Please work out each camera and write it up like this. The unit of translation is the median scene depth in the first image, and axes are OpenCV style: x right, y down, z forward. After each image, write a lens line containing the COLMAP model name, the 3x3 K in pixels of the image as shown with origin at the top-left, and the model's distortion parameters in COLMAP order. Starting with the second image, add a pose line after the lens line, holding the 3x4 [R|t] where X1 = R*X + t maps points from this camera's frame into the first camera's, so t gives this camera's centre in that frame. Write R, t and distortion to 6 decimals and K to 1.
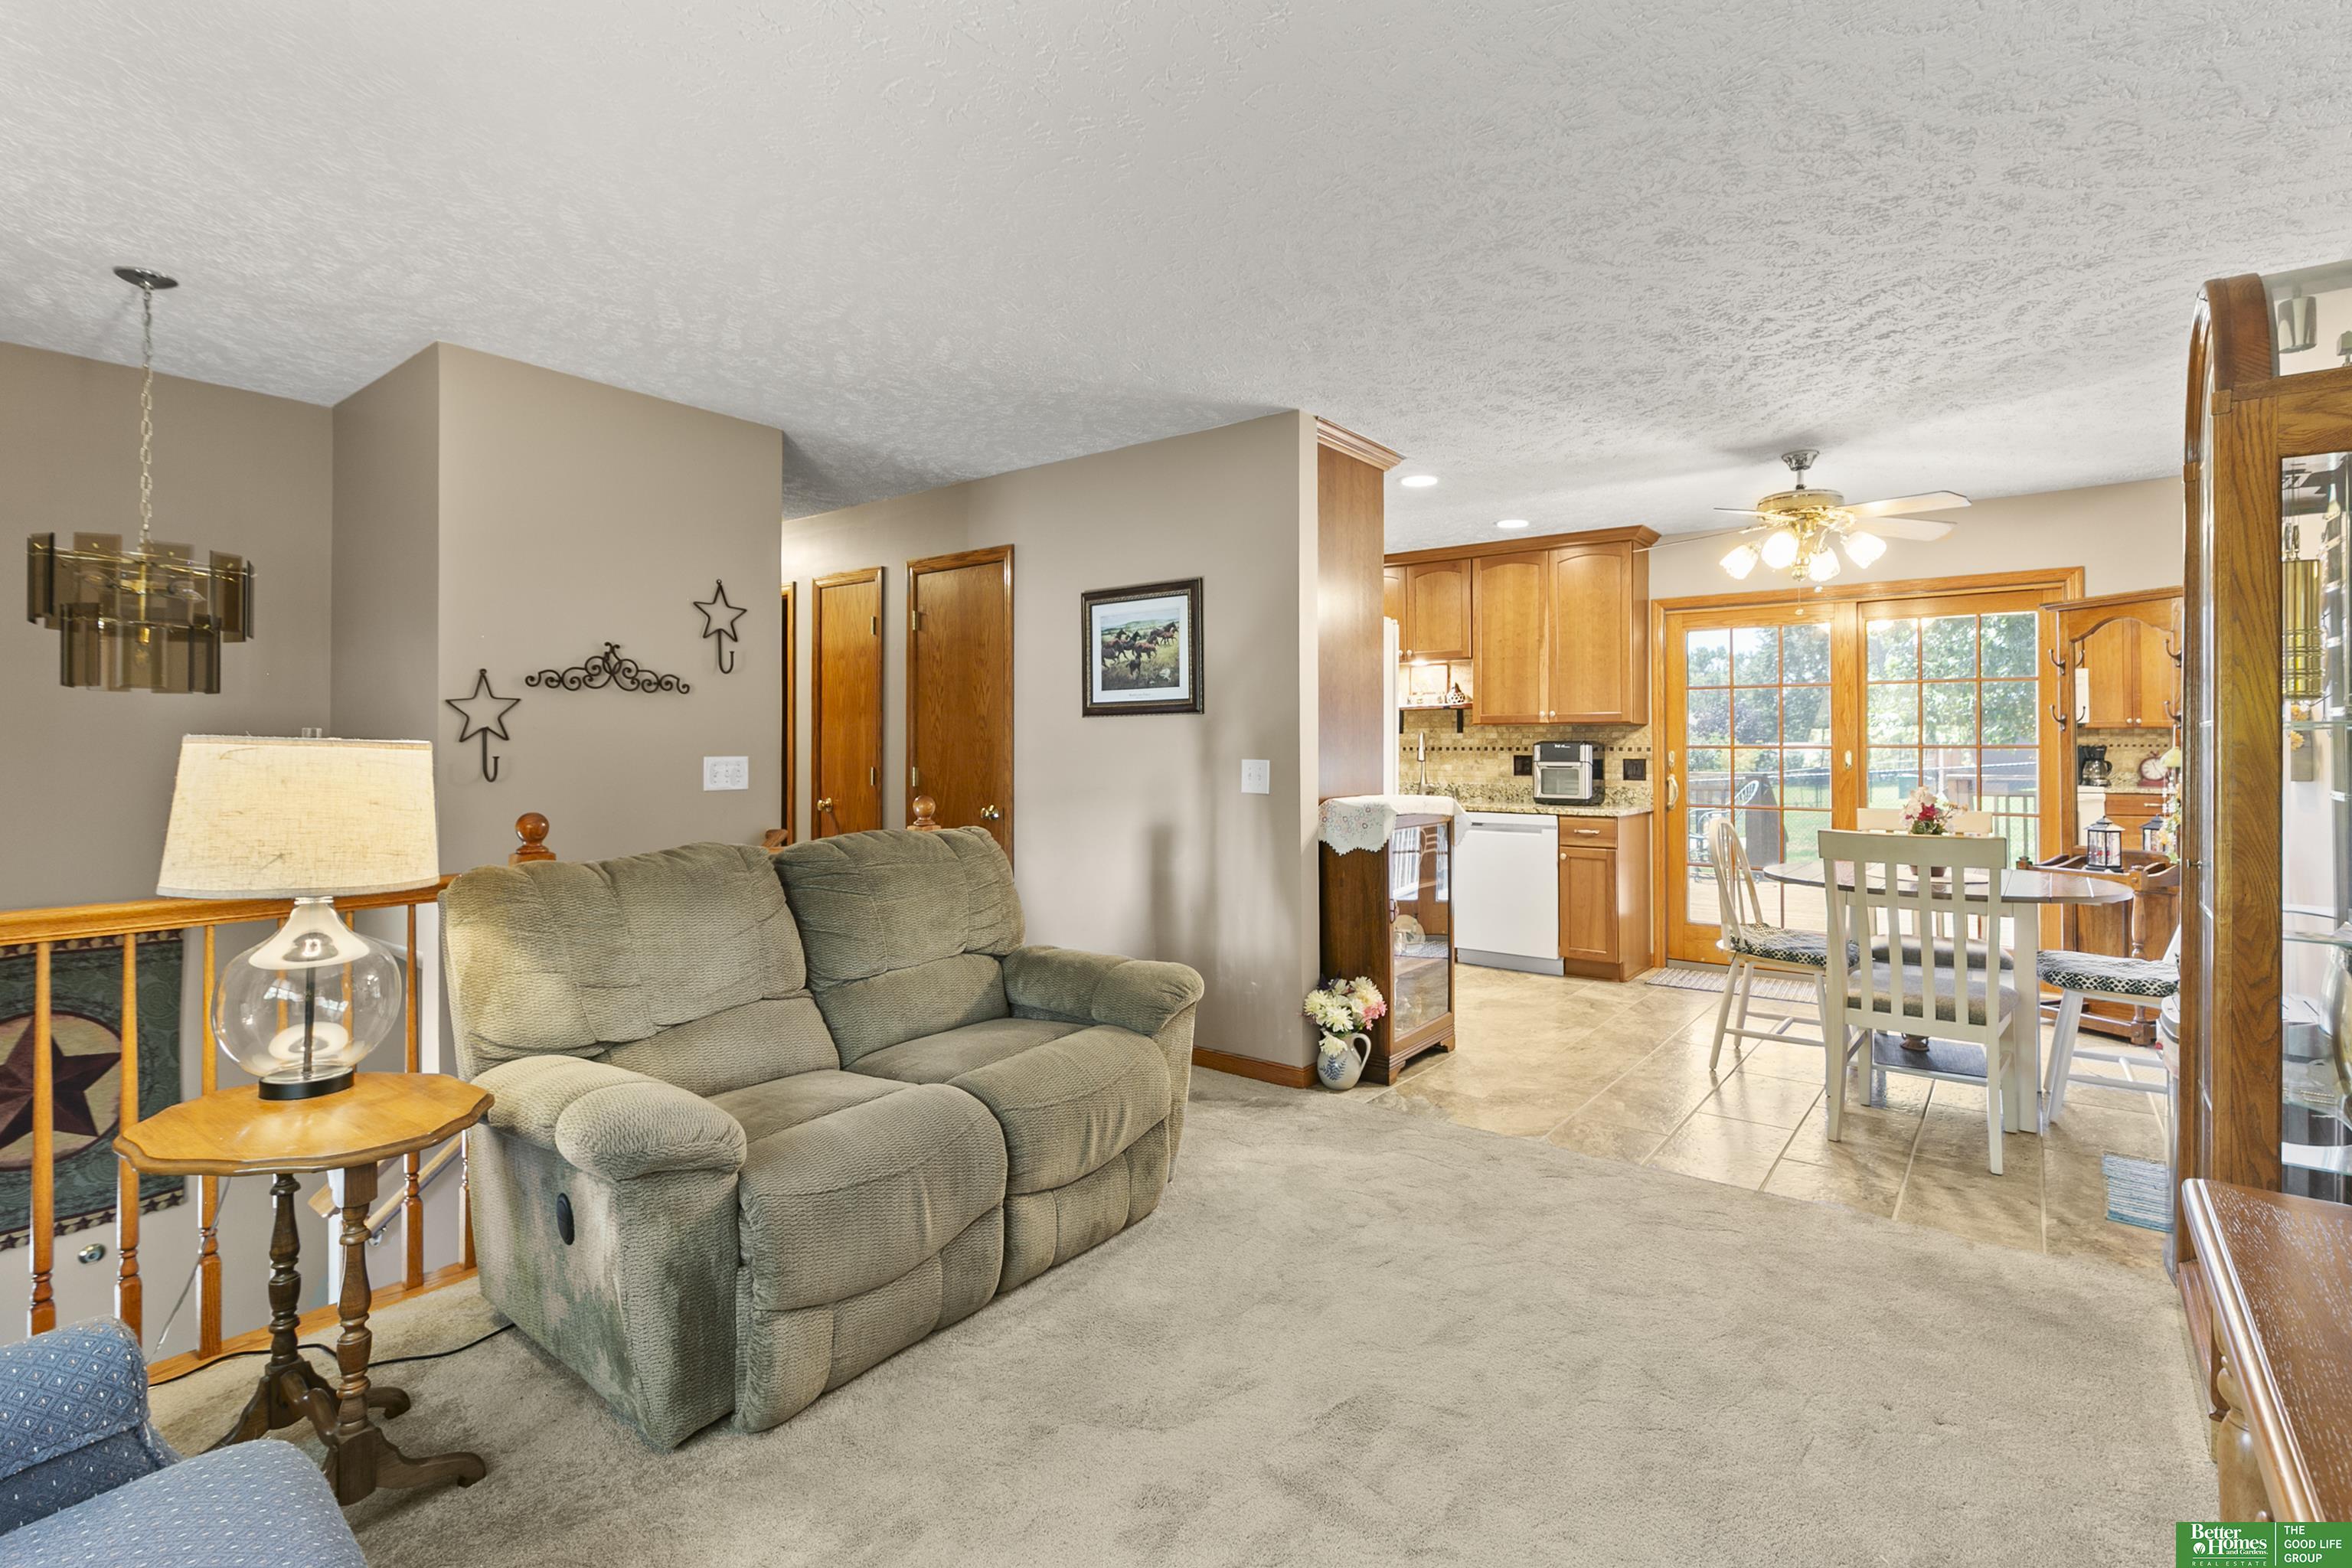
lens RADIAL K [[1073.8, 0, 1192.1], [0, 1073.8, 741.5], [0, 0, 1]] dist [0.002304, 0.000264]
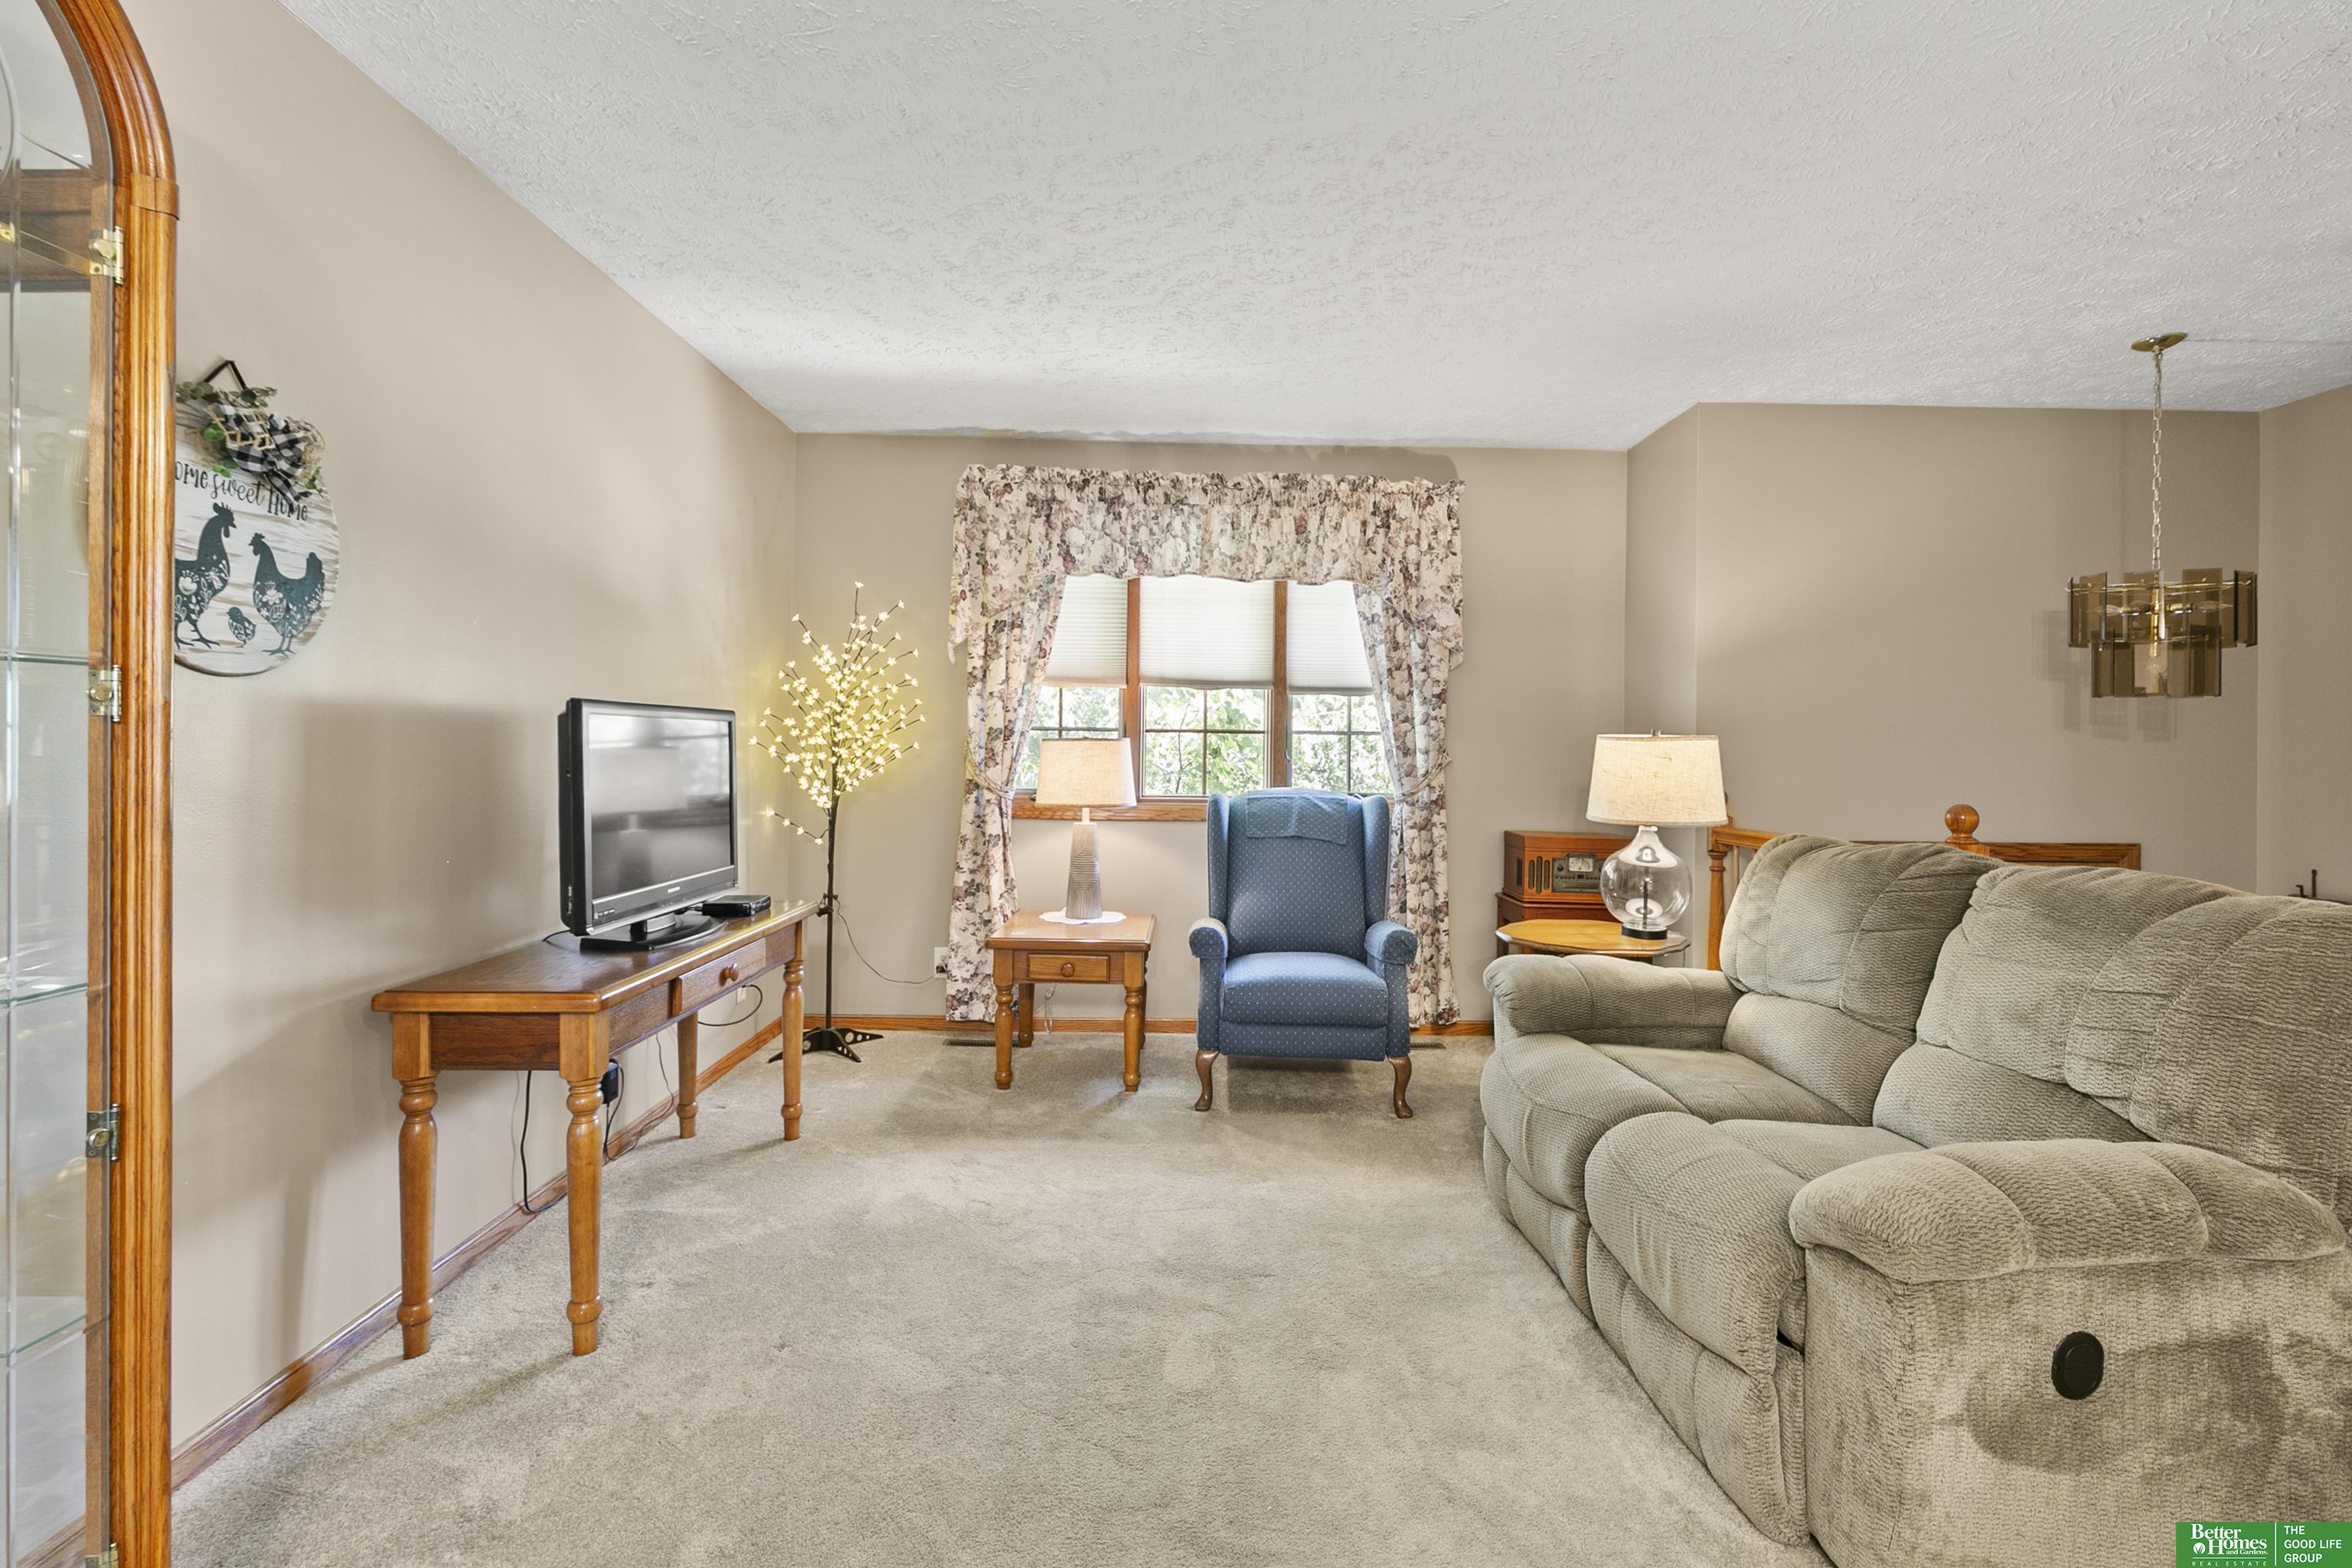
lens RADIAL K [[1073.8, 0, 1192.1], [0, 1073.8, 741.5], [0, 0, 1]] dist [0.002304, 0.000264]
pose [[-0.775267, -0.012112, -0.631518, 0.268330], [-0.006957, 0.999919, -0.010637, 0.009269], [0.631595, -0.003853, -0.775289, 0.586316]]
